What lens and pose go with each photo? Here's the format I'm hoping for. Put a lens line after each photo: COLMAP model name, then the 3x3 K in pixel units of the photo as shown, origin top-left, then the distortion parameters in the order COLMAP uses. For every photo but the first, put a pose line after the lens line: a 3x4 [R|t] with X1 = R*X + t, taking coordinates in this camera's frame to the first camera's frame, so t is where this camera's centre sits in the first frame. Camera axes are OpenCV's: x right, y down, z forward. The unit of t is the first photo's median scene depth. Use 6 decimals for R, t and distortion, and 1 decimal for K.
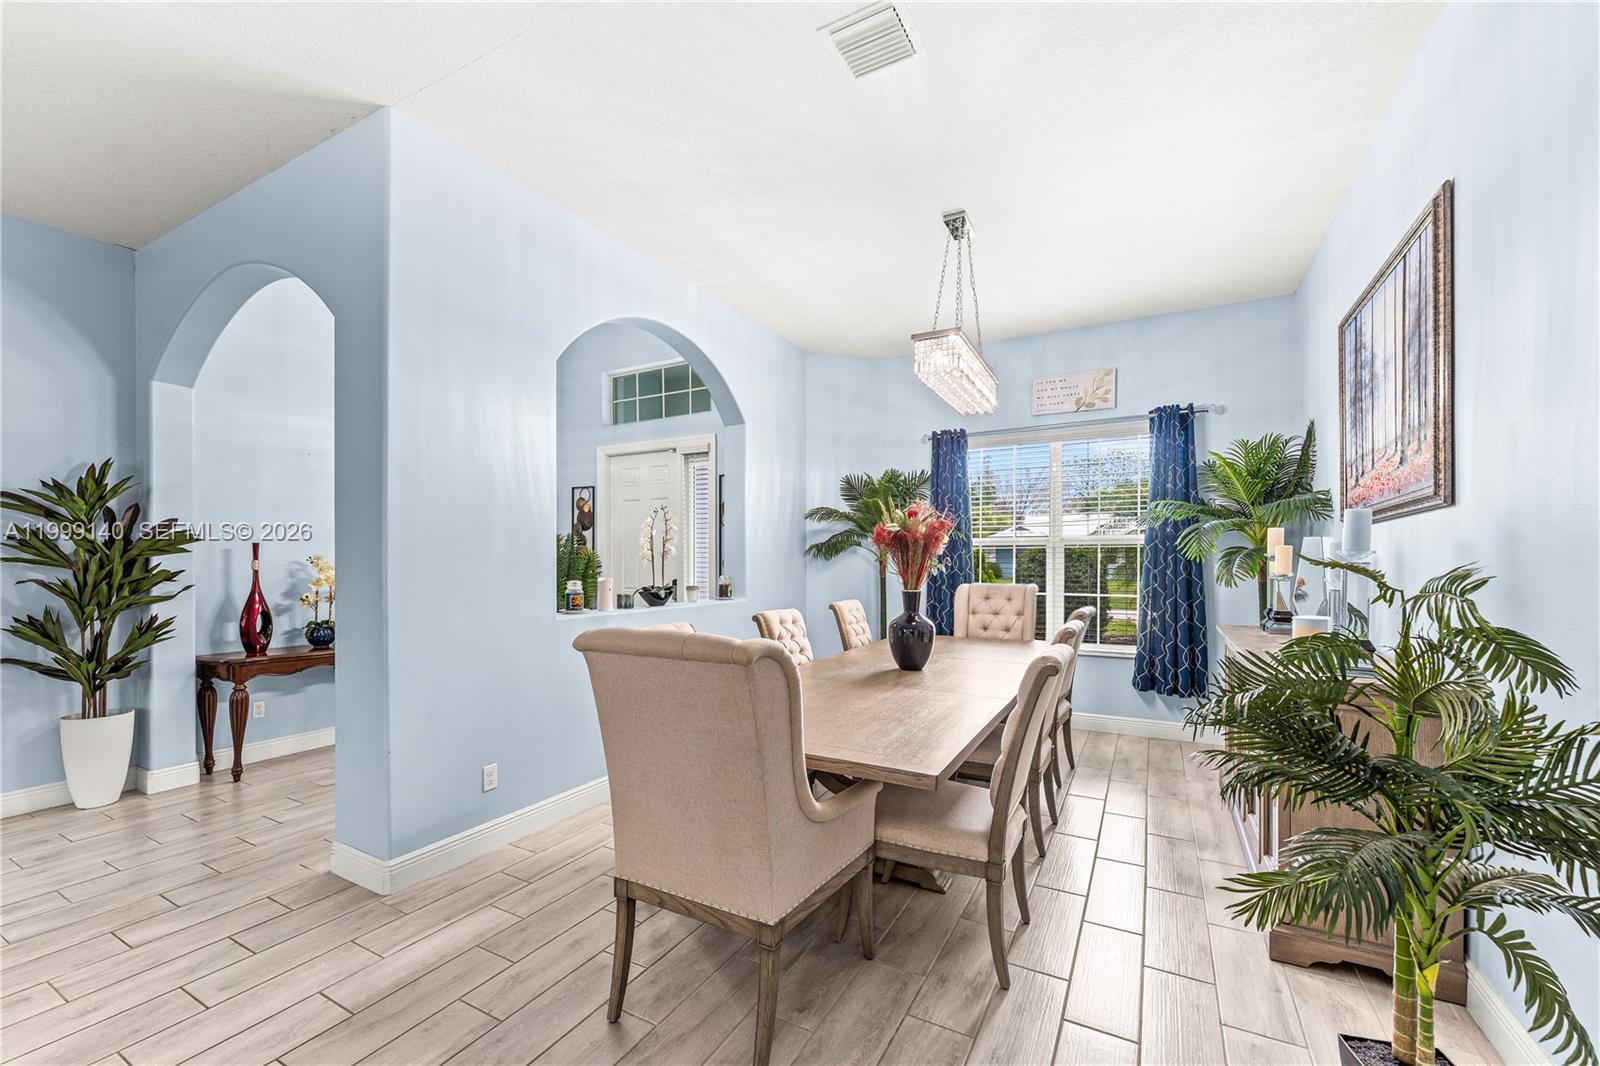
lens RADIAL K [[678.1, 0, 772.1], [0, 678.1, 559.5], [0, 0, 1]] dist [-0.003790, -0.000402]
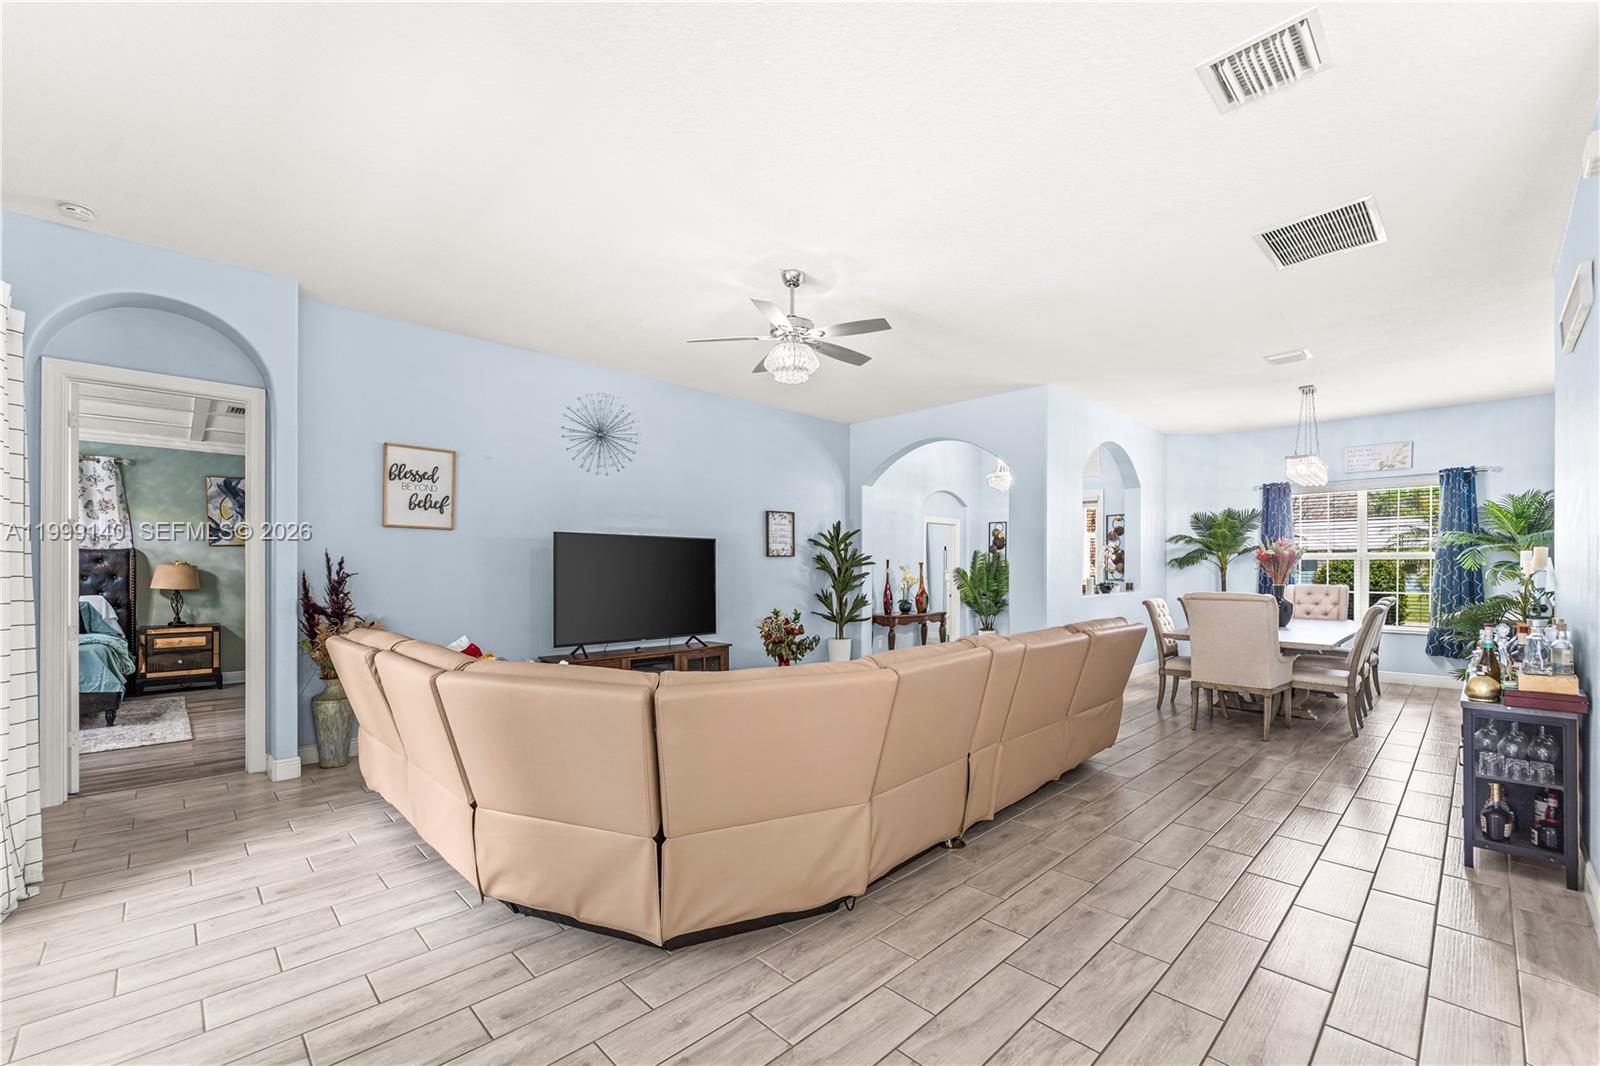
lens RADIAL K [[660.7, 0, 791.8], [0, 660.7, 566.7], [0, 0, 1]] dist [-0.000445, 0.000049]
pose [[0.958619, 0.001325, -0.284691, -0.479126], [-0.001522, 0.999999, -0.000473, -0.002623], [0.284690, 0.000887, 0.958619, -0.967057]]
